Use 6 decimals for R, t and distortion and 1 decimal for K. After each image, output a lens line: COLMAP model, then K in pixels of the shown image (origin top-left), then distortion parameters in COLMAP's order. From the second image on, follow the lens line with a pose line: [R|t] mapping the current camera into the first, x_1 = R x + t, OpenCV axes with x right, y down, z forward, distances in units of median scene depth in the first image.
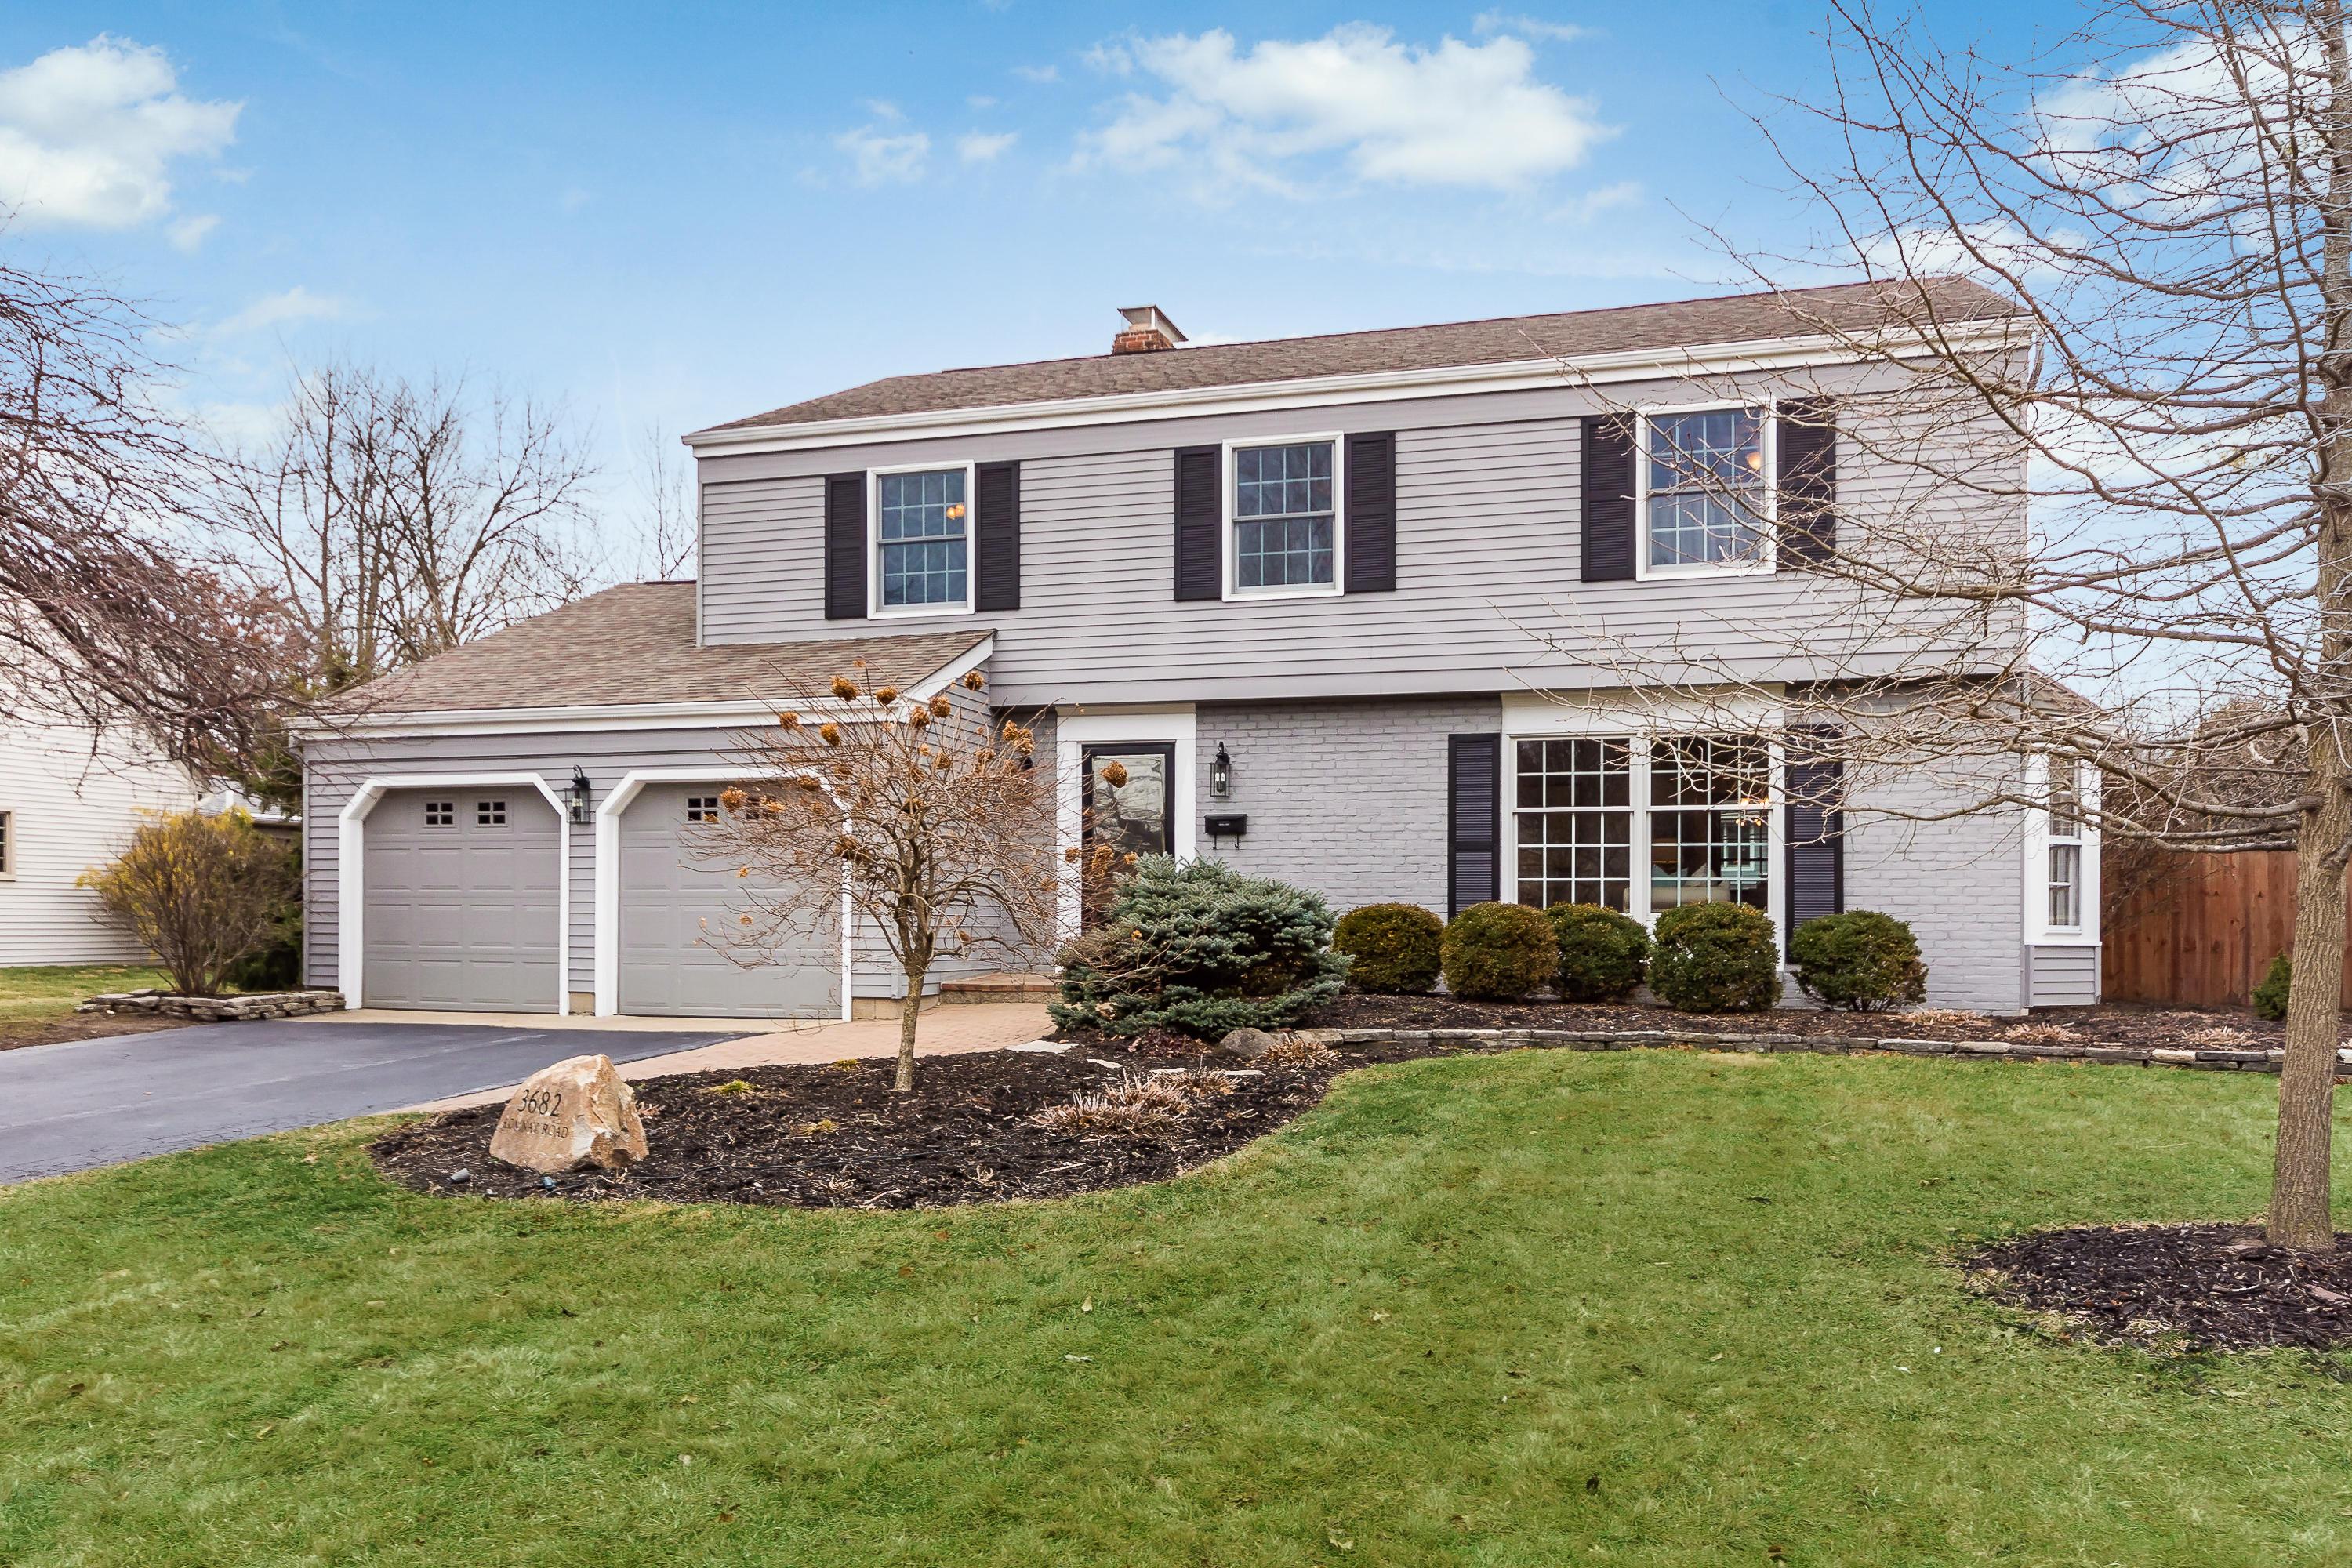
lens RADIAL K [[1774.9, 0, 1172.0], [0, 1774.9, 790.4], [0, 0, 1]] dist [0.001902, -0.006827]
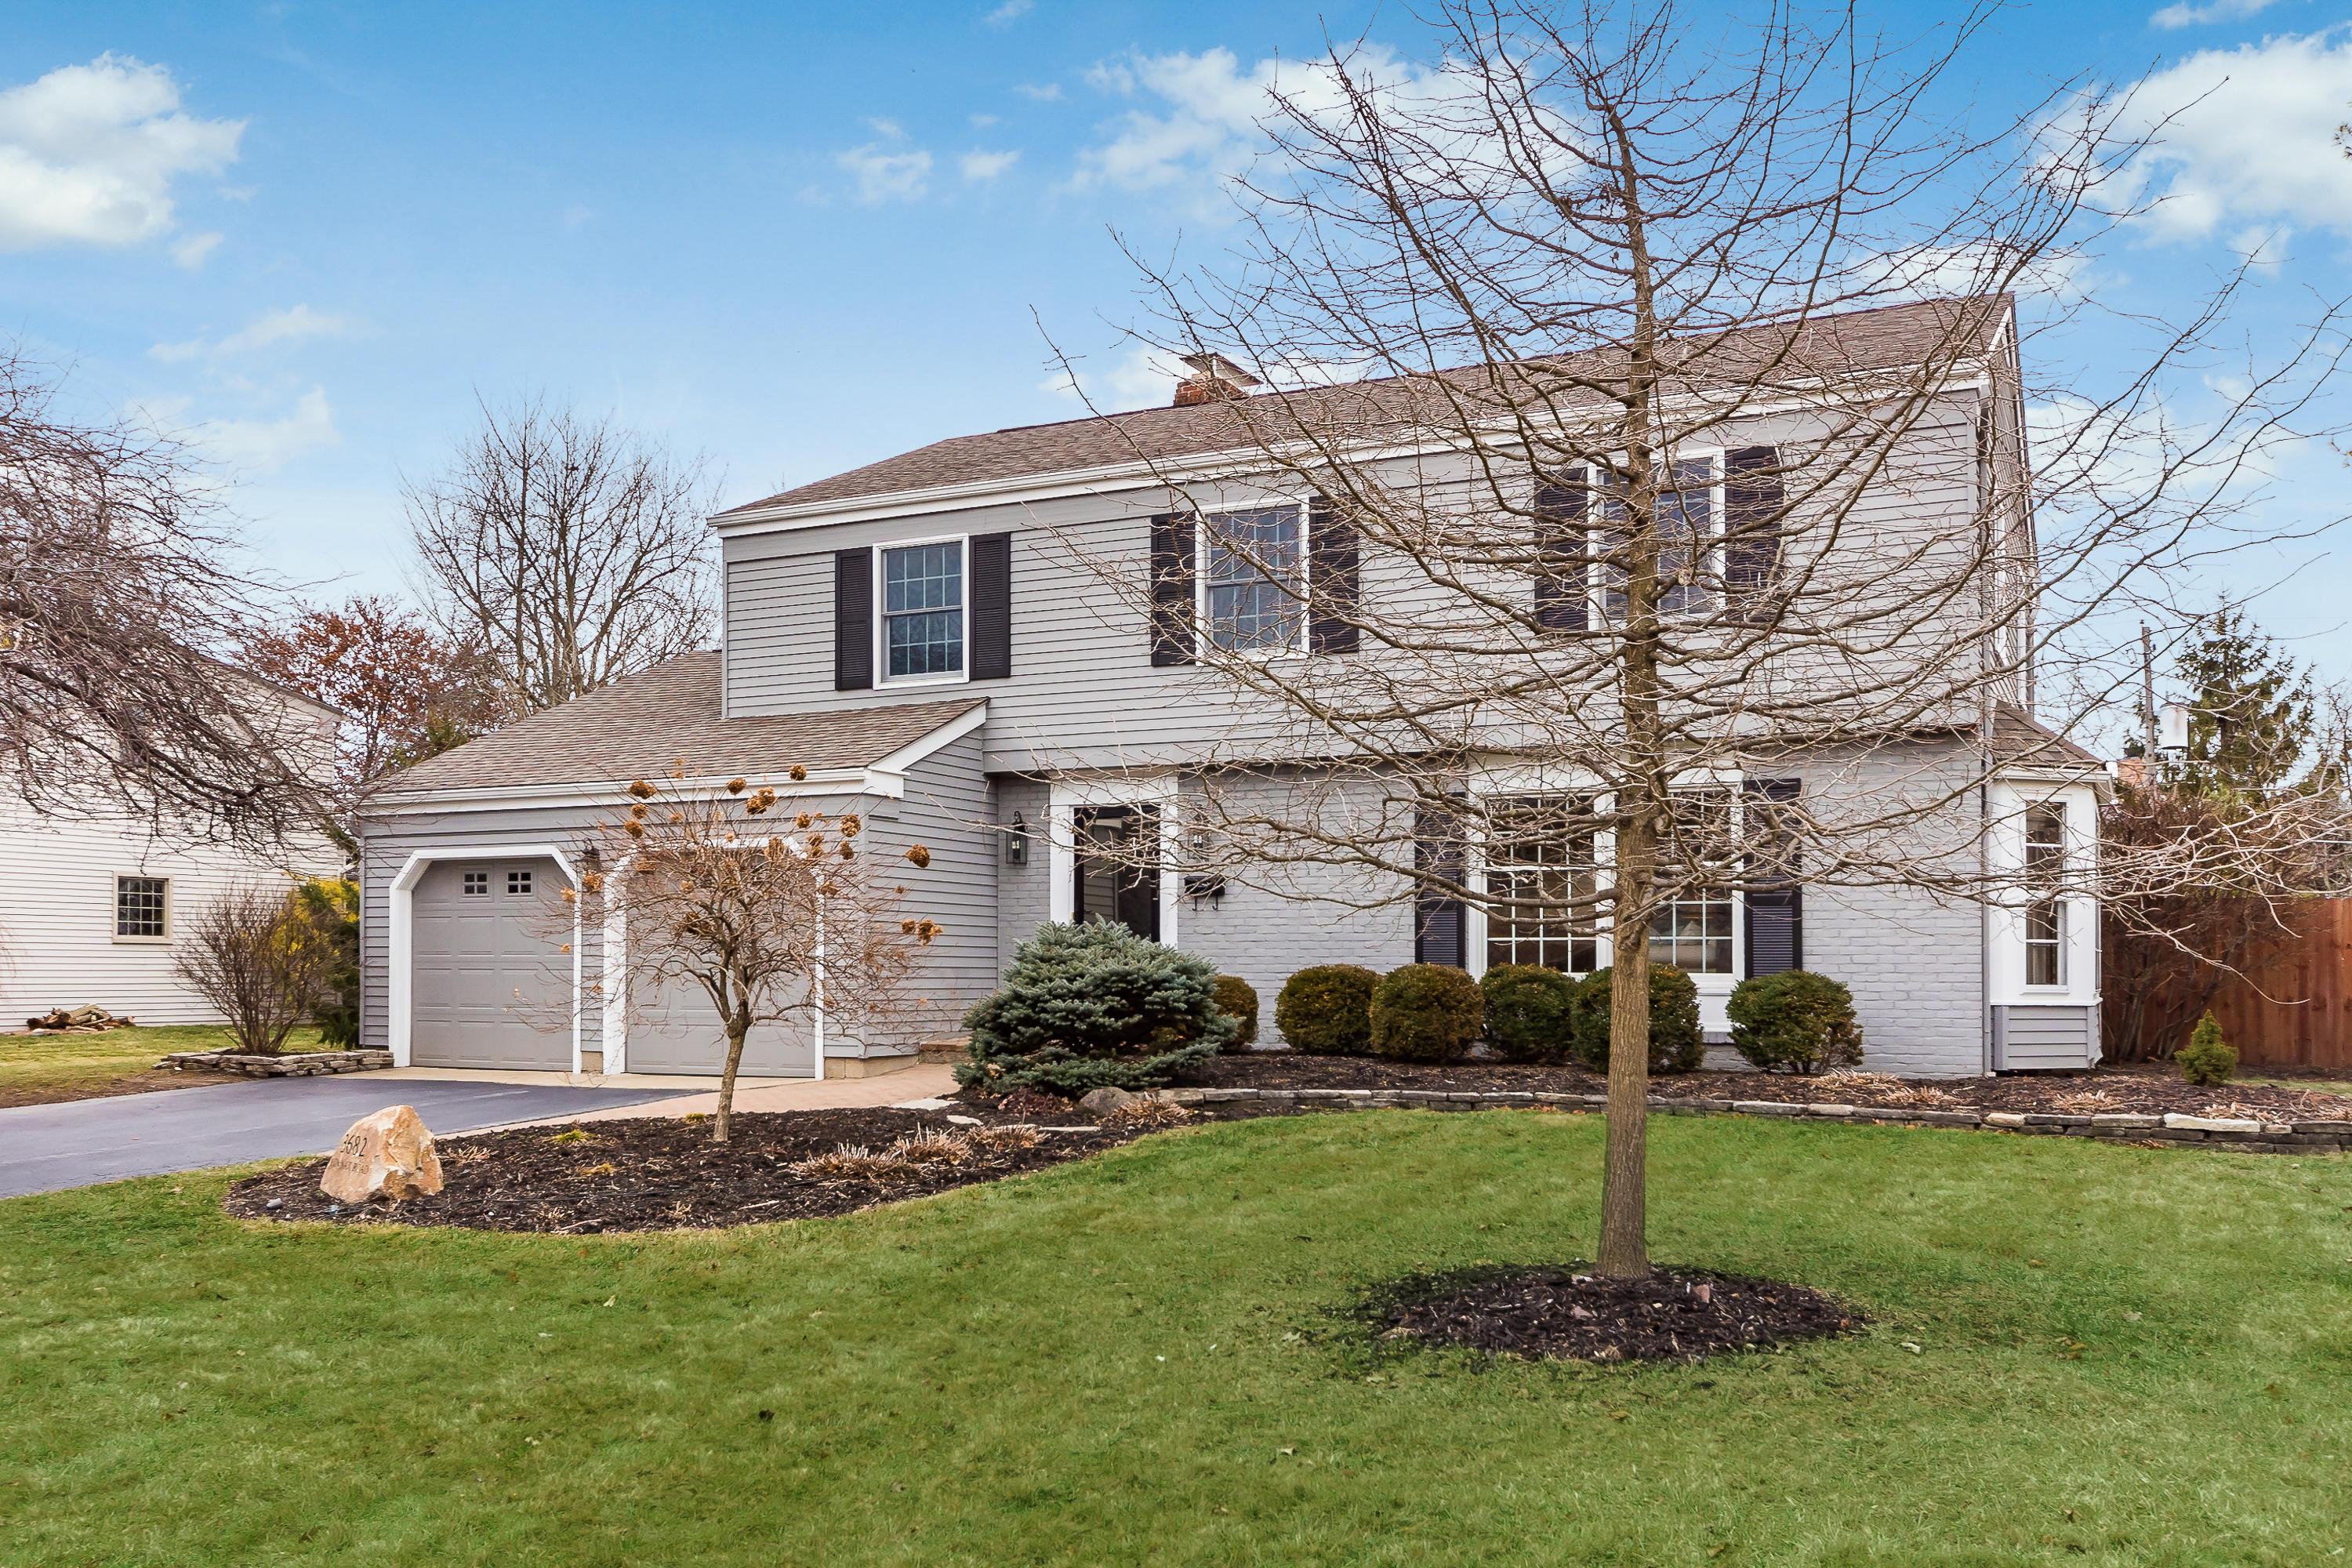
lens RADIAL K [[1958.0, 0, 1179.9], [0, 1958.0, 788.1], [0, 0, 1]] dist [-0.001907, -0.005408]
pose [[0.989210, -0.017481, -0.145455, 0.197687], [0.014545, 0.999669, -0.021222, -0.014560], [0.145778, 0.018878, 0.989137, -0.115858]]
